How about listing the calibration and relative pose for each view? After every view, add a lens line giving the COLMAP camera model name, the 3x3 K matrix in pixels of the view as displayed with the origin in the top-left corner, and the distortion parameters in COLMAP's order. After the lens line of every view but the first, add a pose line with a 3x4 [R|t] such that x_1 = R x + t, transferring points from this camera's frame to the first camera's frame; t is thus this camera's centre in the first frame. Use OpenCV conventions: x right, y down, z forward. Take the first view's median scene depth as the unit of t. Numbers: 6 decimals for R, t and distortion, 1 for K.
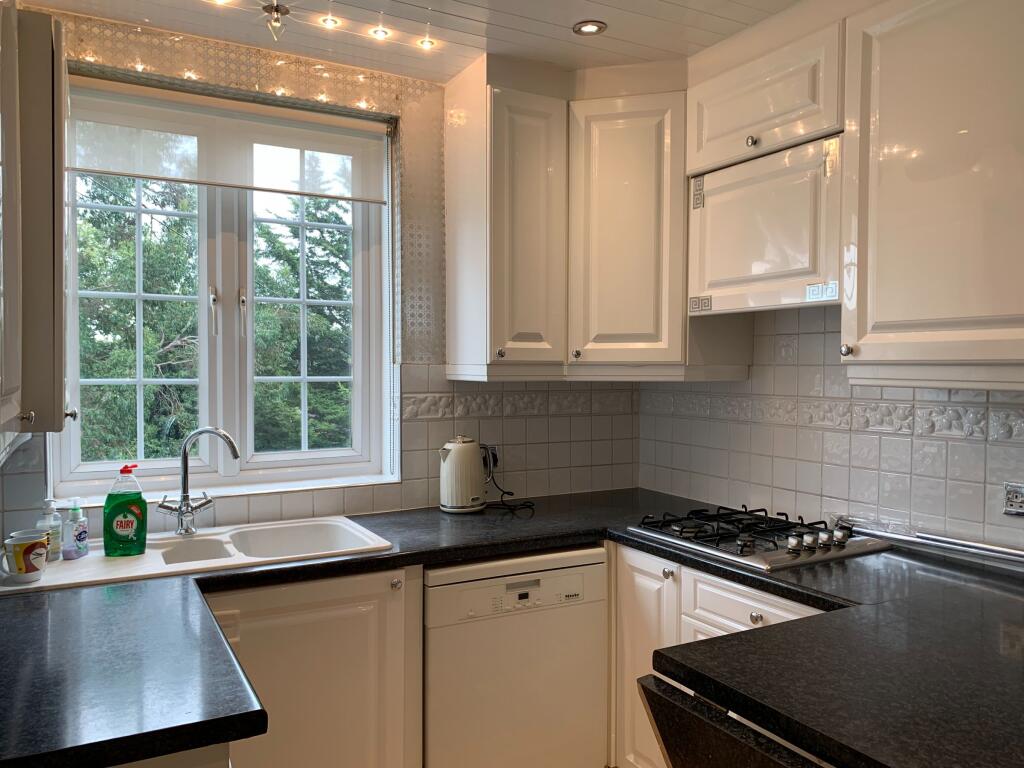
lens RADIAL K [[774.3, 0, 508.4], [0, 774.3, 378.8], [0, 0, 1]] dist [0.039985, -0.034647]
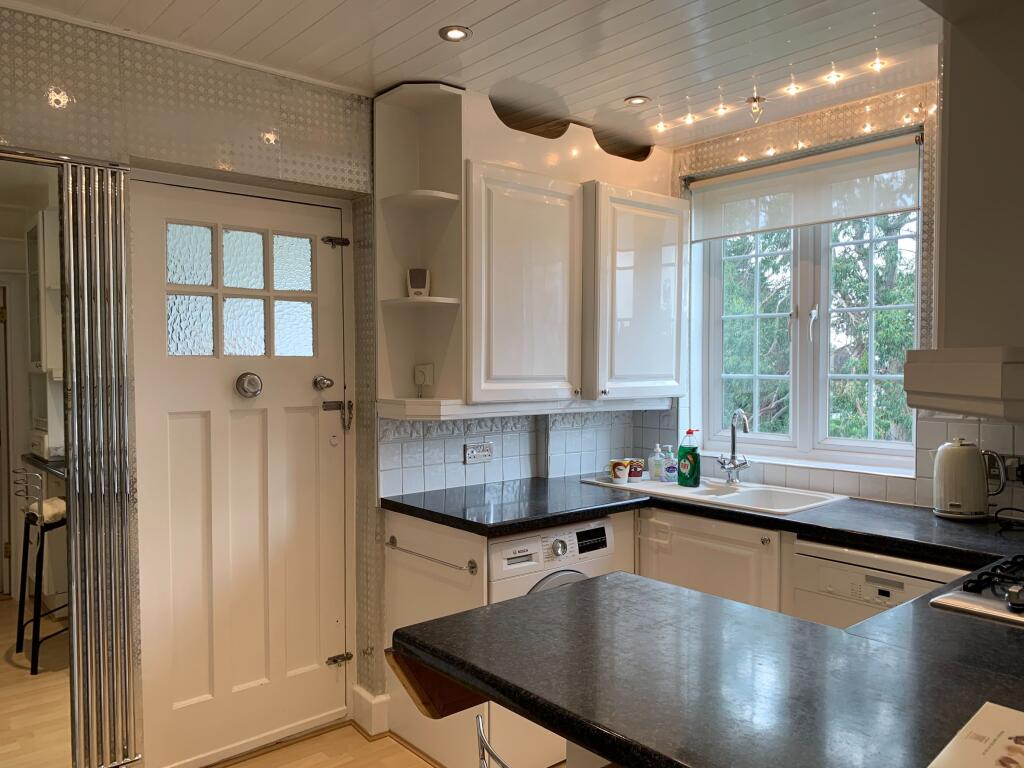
lens RADIAL K [[774.3, 0, 509.4], [0, 774.3, 388.1], [0, 0, 1]] dist [0.039985, -0.034647]
pose [[0.219111, 0.033597, -0.975121, 0.875472], [-0.014874, 0.999406, 0.031091, -0.013438], [0.975587, 0.007692, 0.219480, 0.283498]]
